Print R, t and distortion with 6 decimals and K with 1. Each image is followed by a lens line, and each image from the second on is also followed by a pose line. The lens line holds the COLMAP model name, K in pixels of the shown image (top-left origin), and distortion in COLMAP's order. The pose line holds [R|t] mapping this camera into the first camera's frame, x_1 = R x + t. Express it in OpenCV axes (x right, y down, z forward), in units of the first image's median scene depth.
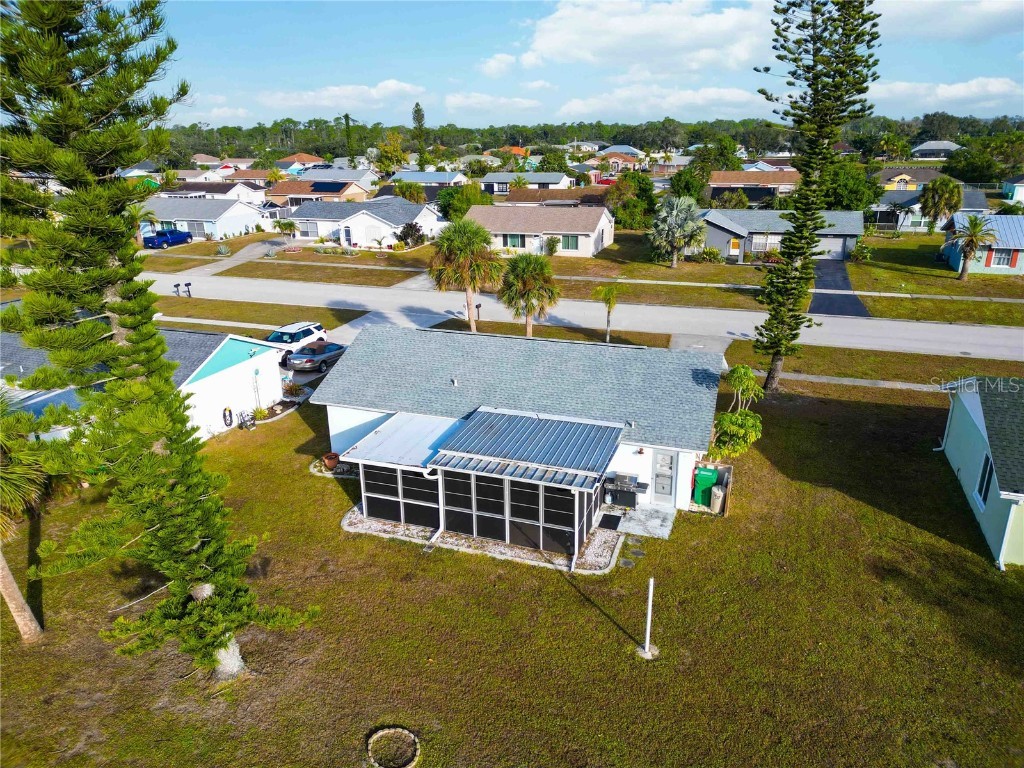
lens RADIAL K [[712.2, 0, 512.0], [0, 712.2, 384.0], [0, 0, 1]] dist [0.080406, -0.082139]
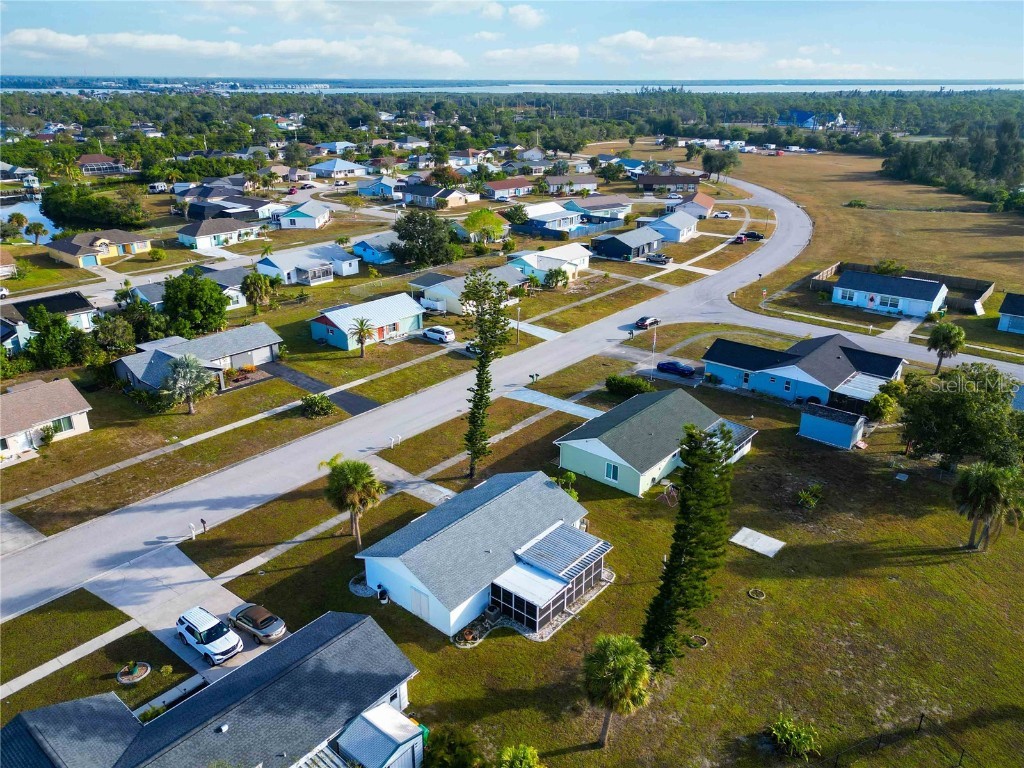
lens RADIAL K [[748.7, 0, 512.0], [0, 748.7, 384.0], [0, 0, 1]] dist [0.091664, -0.103048]
pose [[0.341863, -0.336747, 0.877343, -1.617465], [0.305481, 0.922711, 0.235128, -0.837884], [-0.888713, 0.187630, 0.418311, 0.086893]]
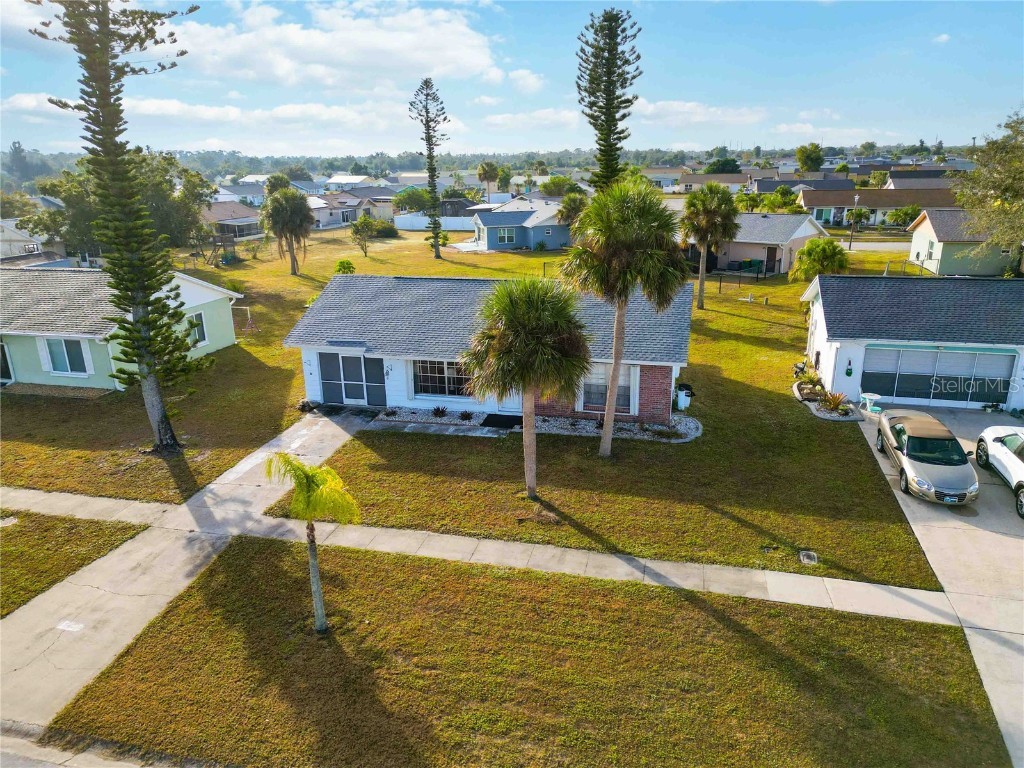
lens RADIAL K [[712.2, 0, 512.0], [0, 712.2, 384.0], [0, 0, 1]] dist [0.080406, -0.082139]
pose [[-0.994898, 0.057967, -0.082570, 0.113672], [-0.003061, 0.800726, 0.599023, -0.603170], [0.100840, 0.596220, -0.796463, 2.067682]]
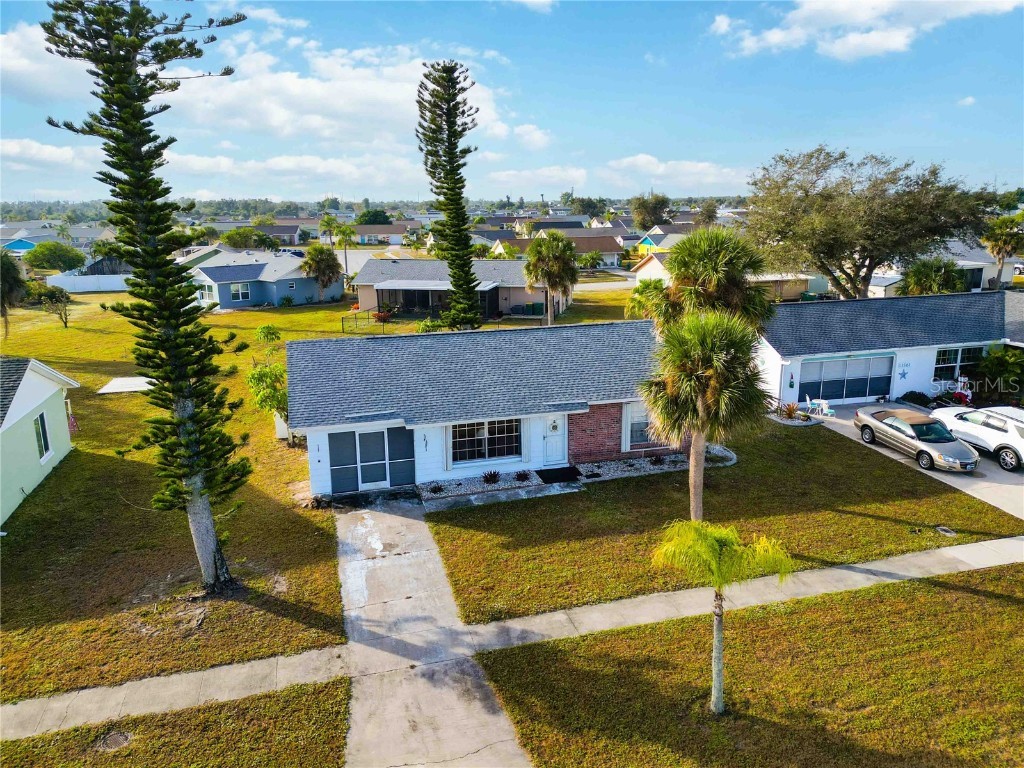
lens RADIAL K [[745.5, 0, 512.0], [0, 745.5, 384.0], [0, 0, 1]] dist [0.090885, -0.099610]
pose [[-0.814494, 0.159823, -0.557724, 0.620444], [-0.169265, 0.854026, 0.491924, -0.545424], [0.554932, 0.495072, -0.668546, 1.874860]]
